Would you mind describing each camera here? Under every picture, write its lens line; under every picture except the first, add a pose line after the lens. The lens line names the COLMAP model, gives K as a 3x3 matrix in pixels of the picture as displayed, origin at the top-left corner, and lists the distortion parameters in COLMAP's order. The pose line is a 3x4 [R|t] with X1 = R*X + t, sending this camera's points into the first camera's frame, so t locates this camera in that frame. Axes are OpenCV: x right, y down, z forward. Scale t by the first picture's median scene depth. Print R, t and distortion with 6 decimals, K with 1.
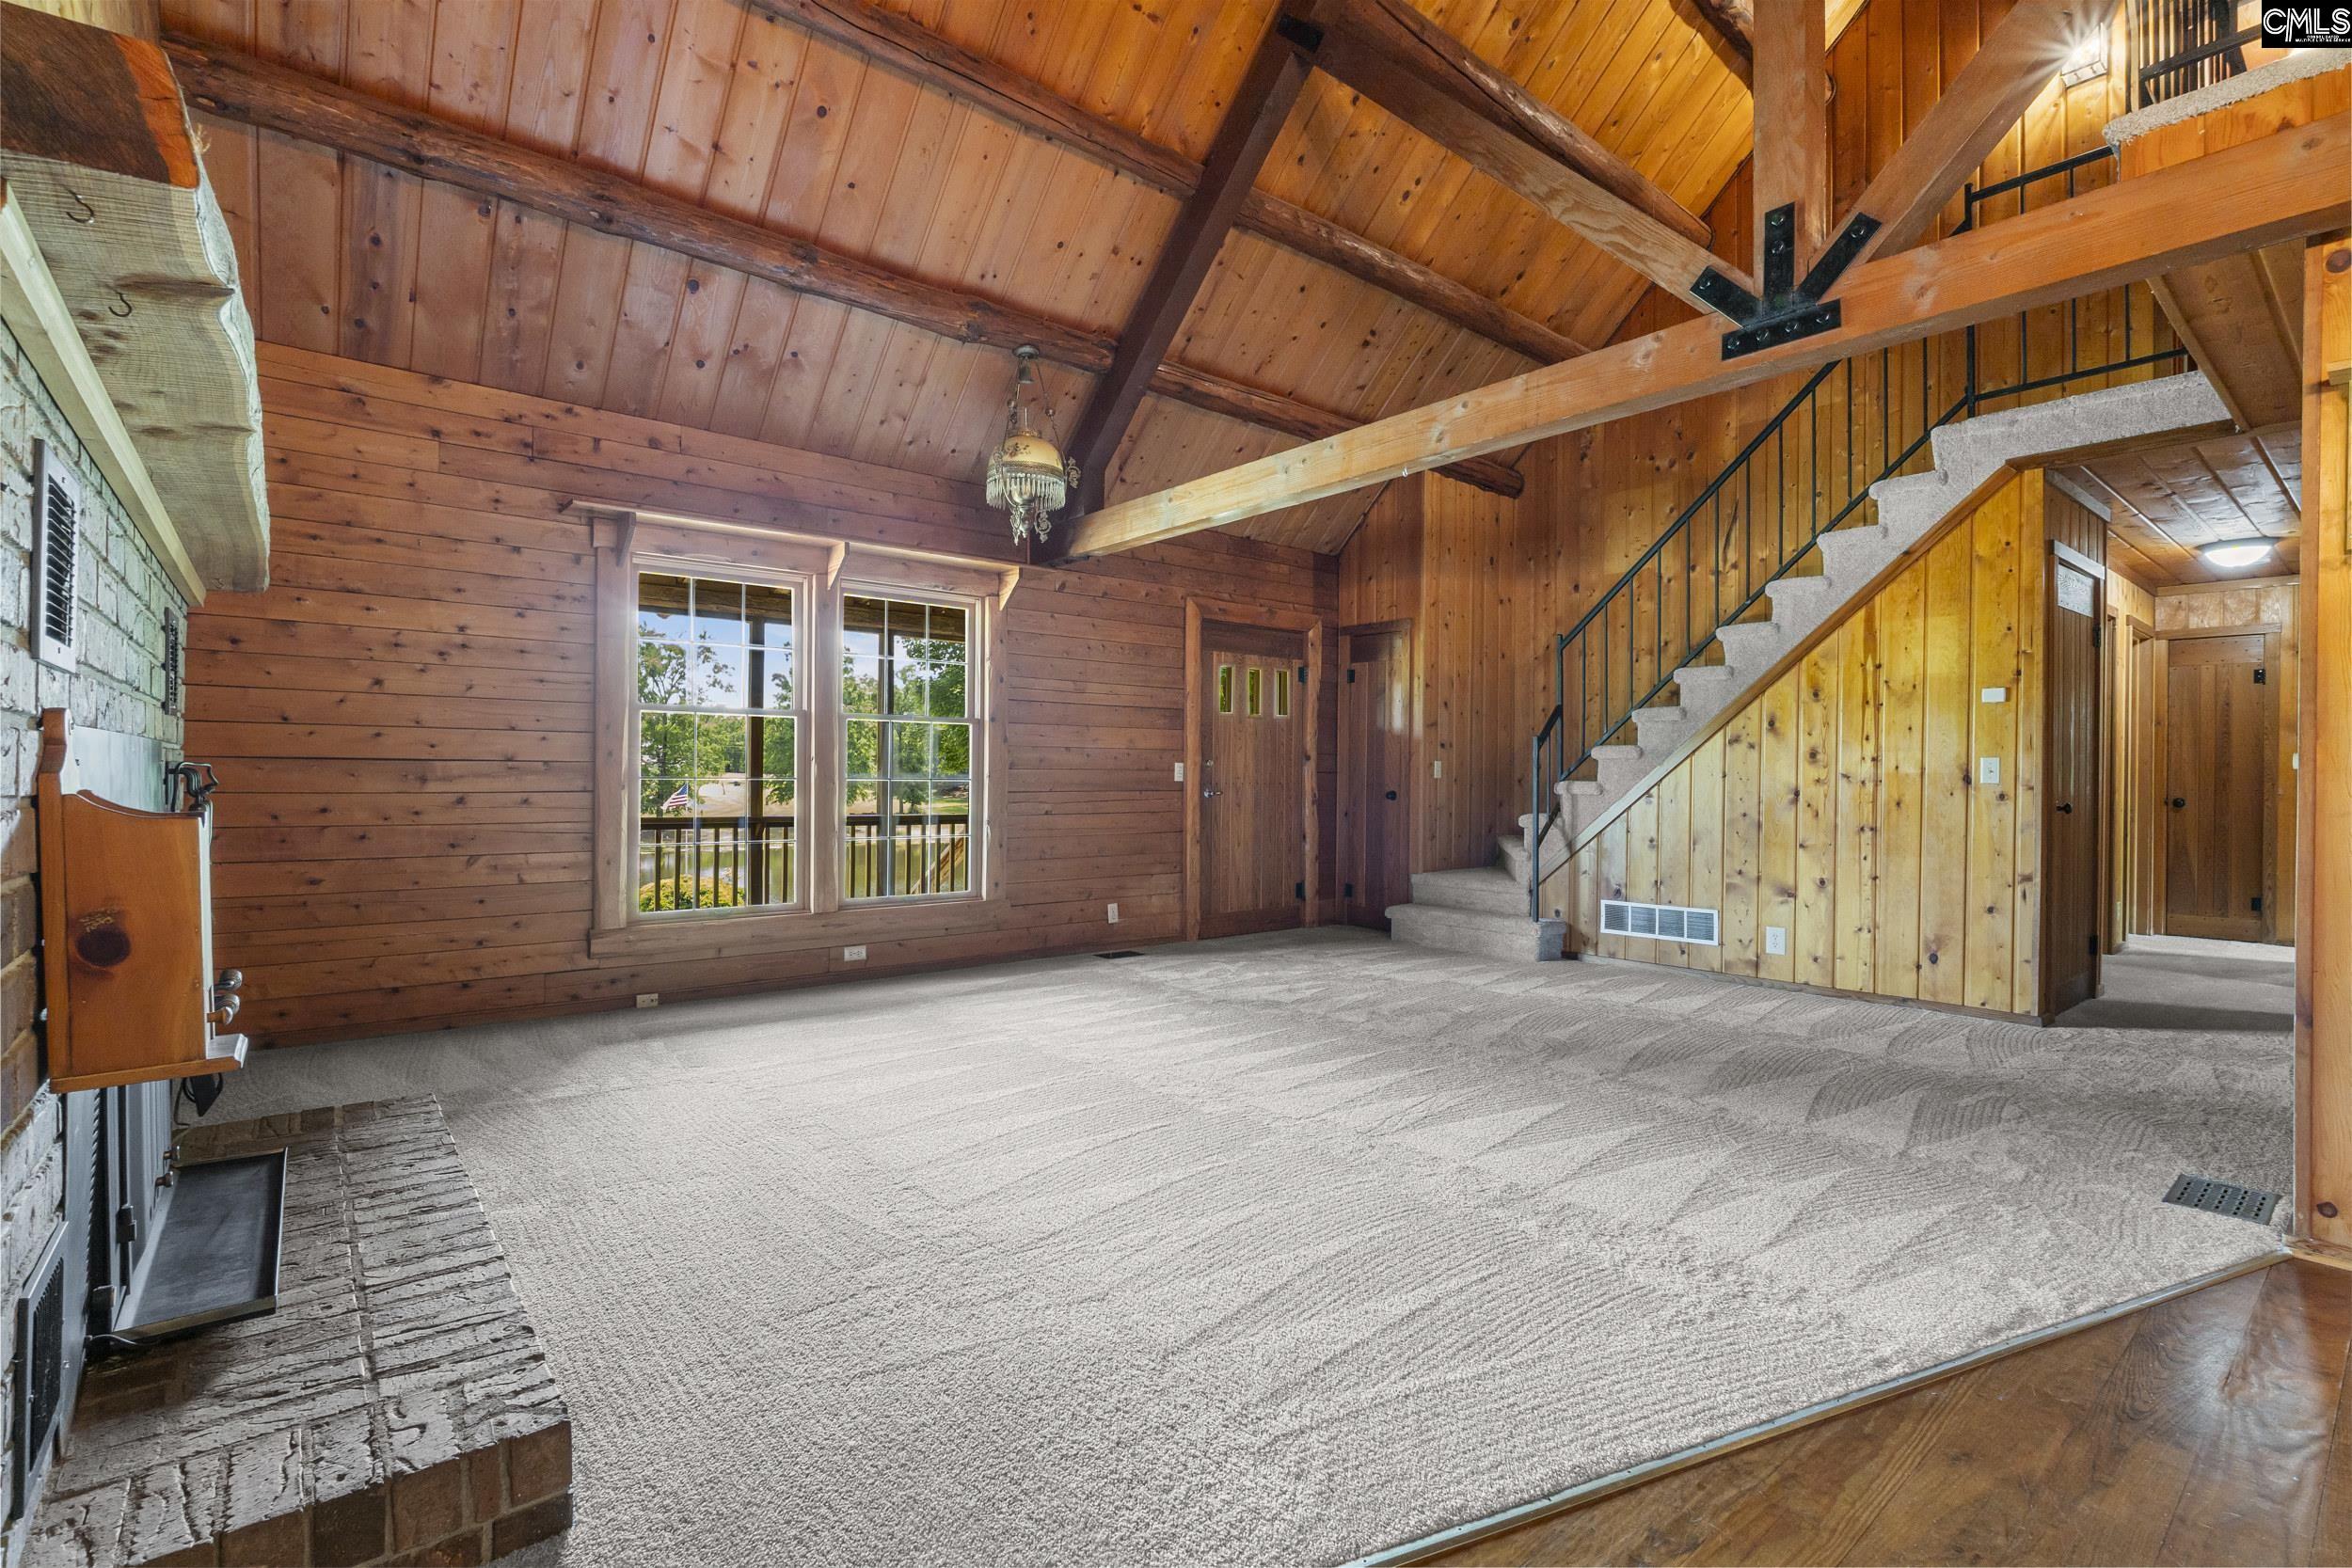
lens RADIAL K [[1073.2, 0, 1163.2], [0, 1073.2, 772.2], [0, 0, 1]] dist [-0.007226, -0.000493]
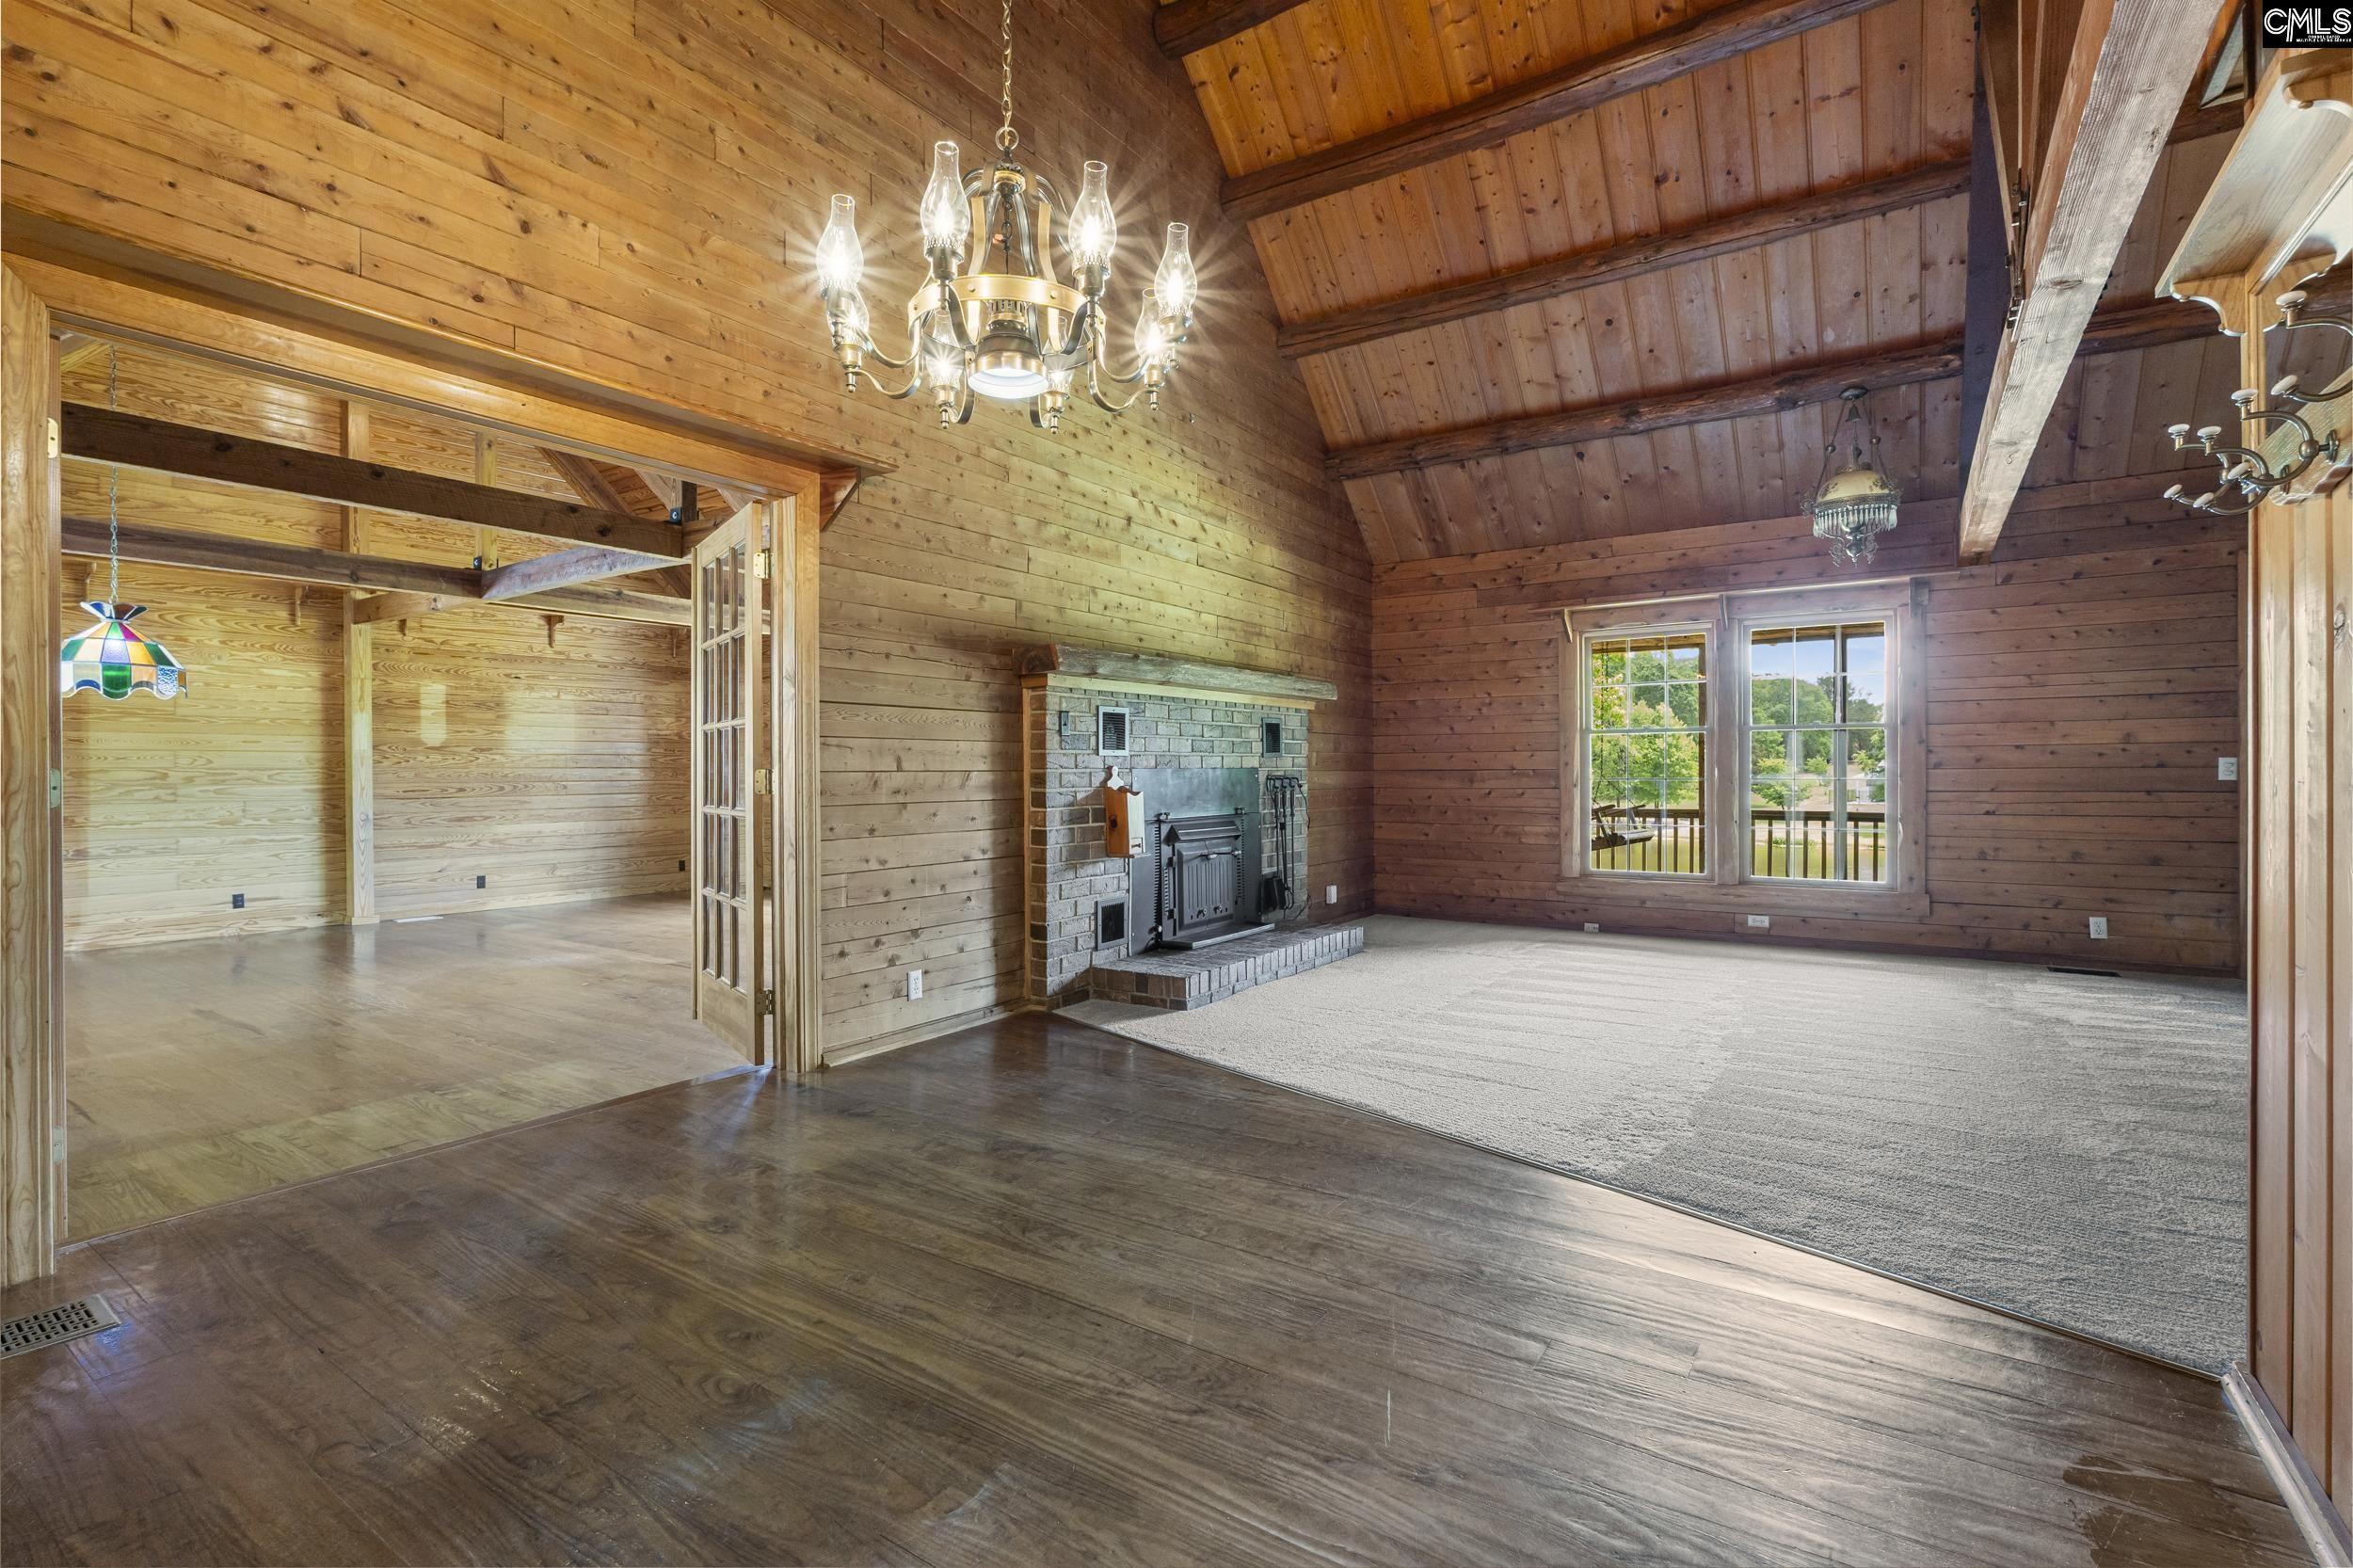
lens RADIAL K [[1073.8, 0, 1172.3], [0, 1073.8, 780.3], [0, 0, 1]] dist [-0.007226, -0.000493]
pose [[0.285885, -0.001258, -0.958263, 0.780551], [0.011453, 0.999932, 0.002104, -0.003318], [0.958195, -0.011577, 0.285880, 0.006842]]
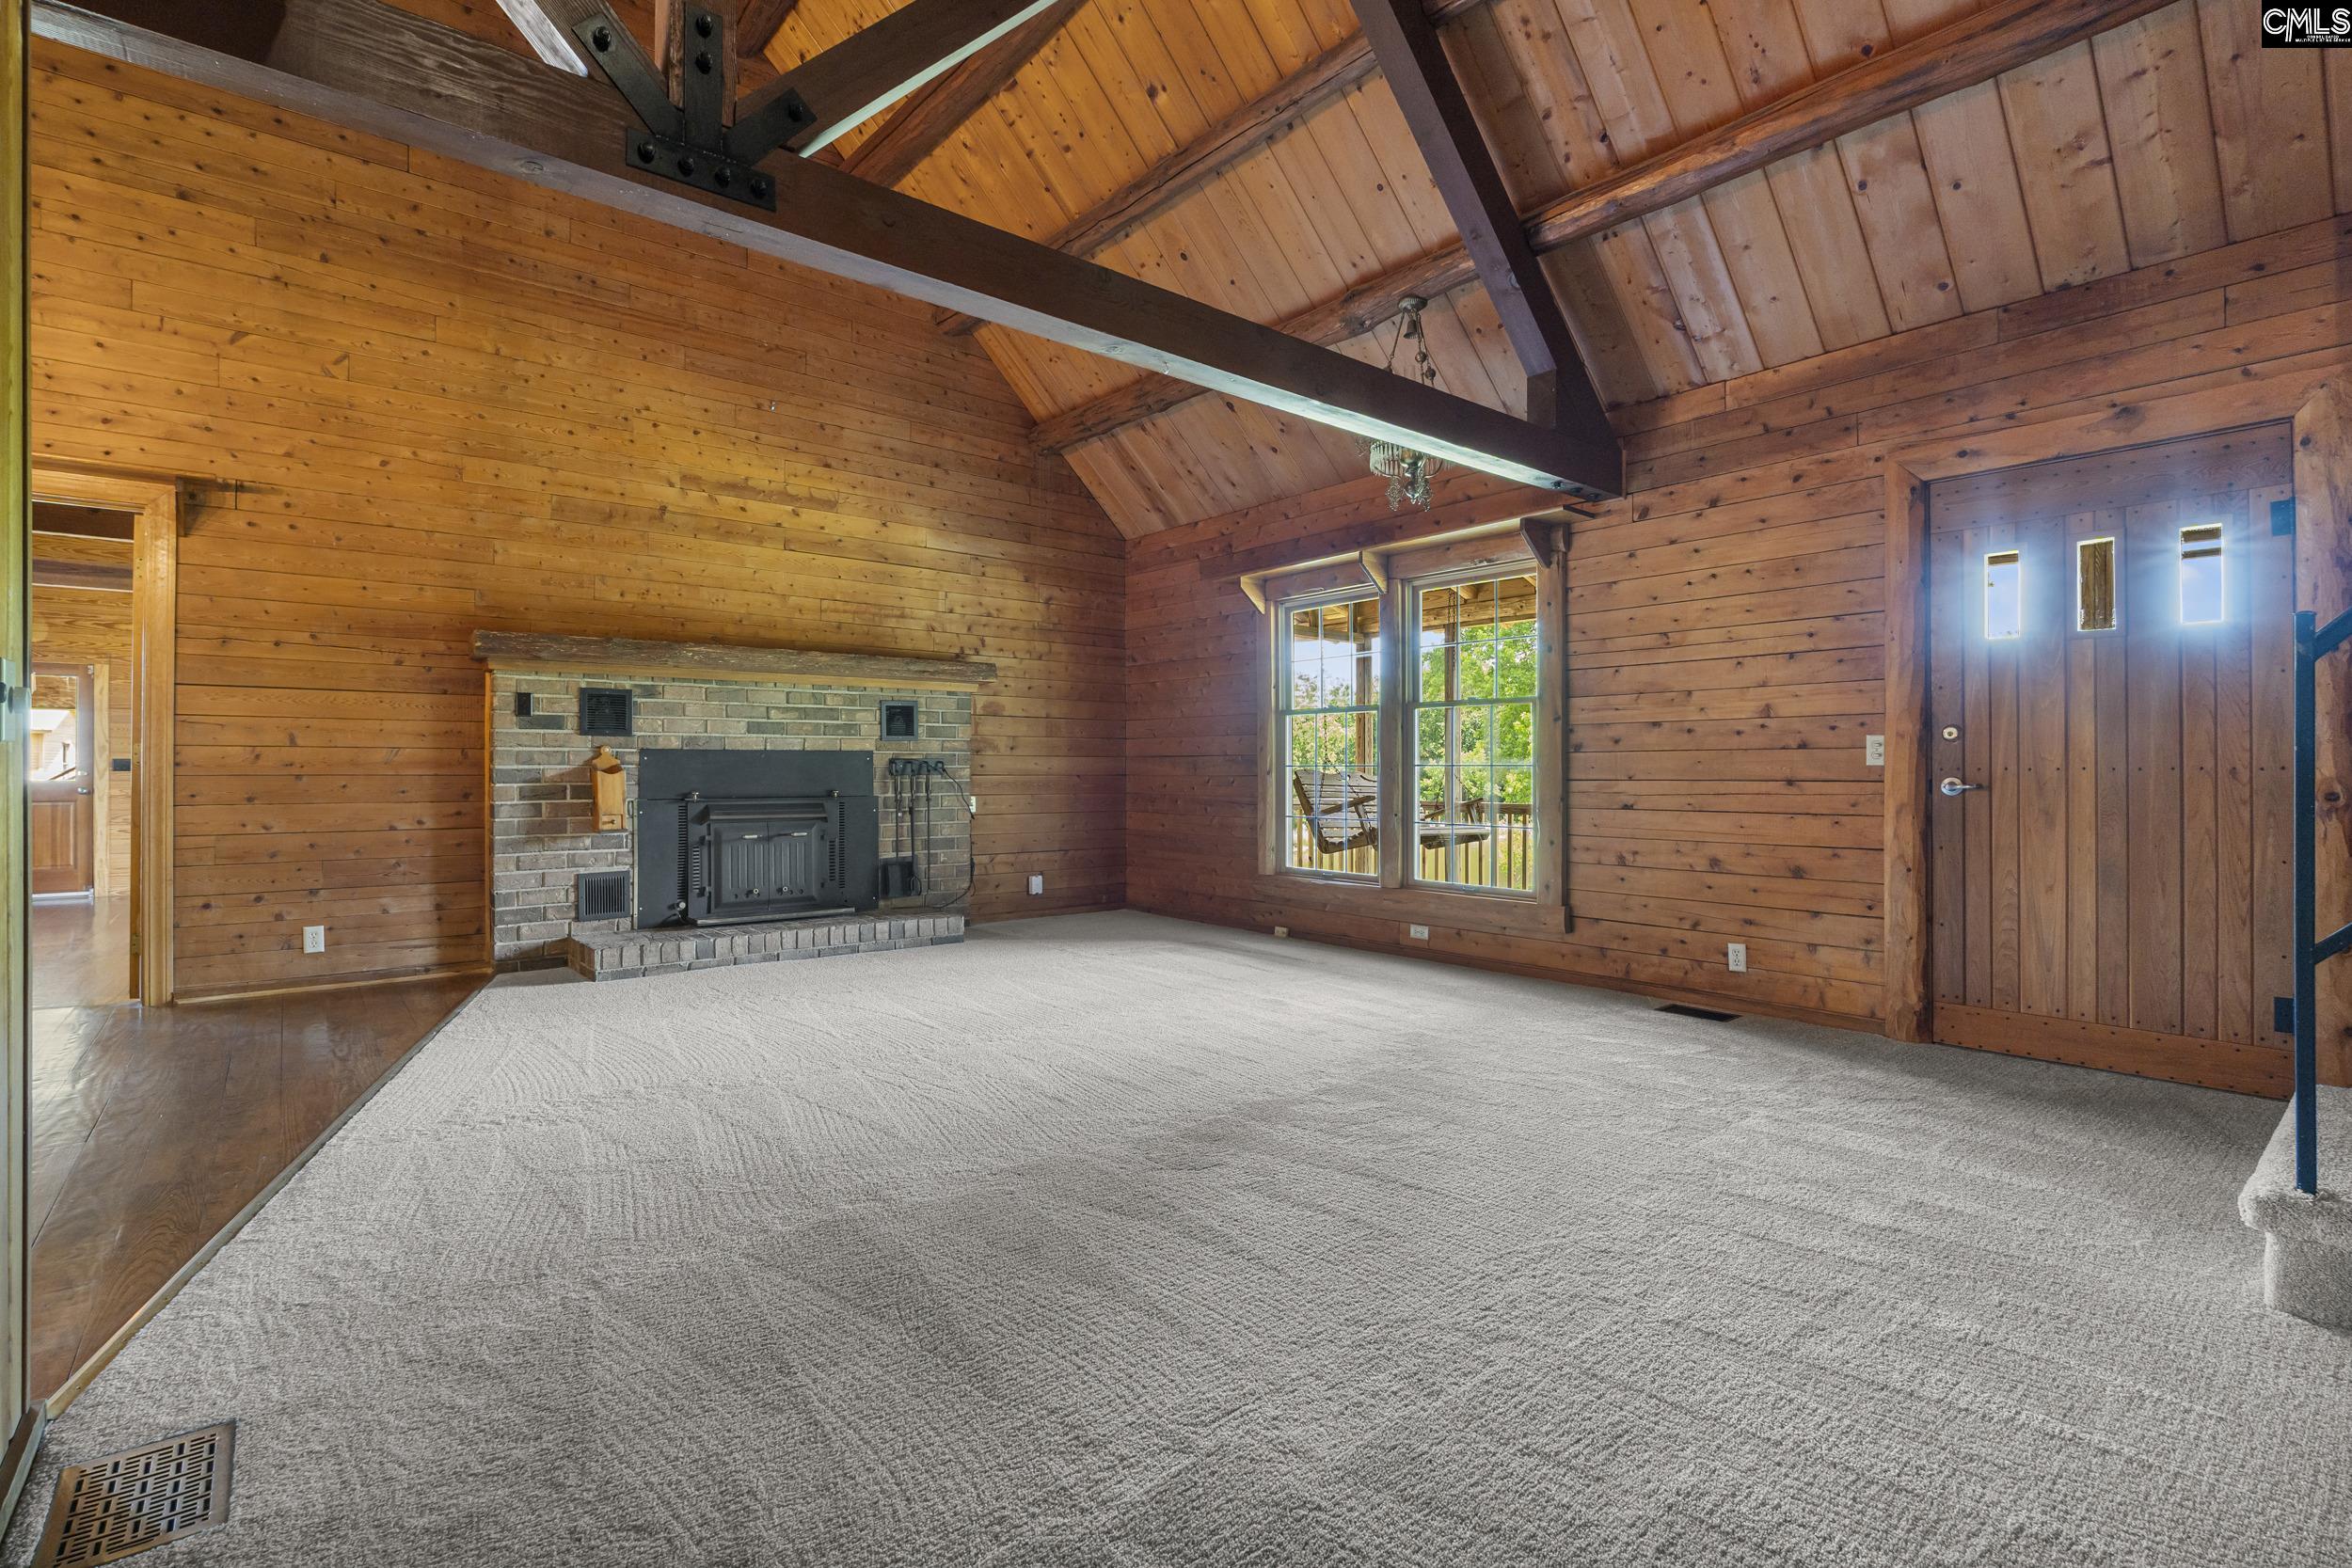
lens RADIAL K [[1073.2, 0, 1167.2], [0, 1073.2, 772.6], [0, 0, 1]] dist [-0.007226, -0.000493]
pose [[0.004744, -0.005762, -0.999972, 0.854461], [0.003292, 0.999978, -0.005746, 0.020267], [0.999983, -0.003265, 0.004763, 0.837662]]
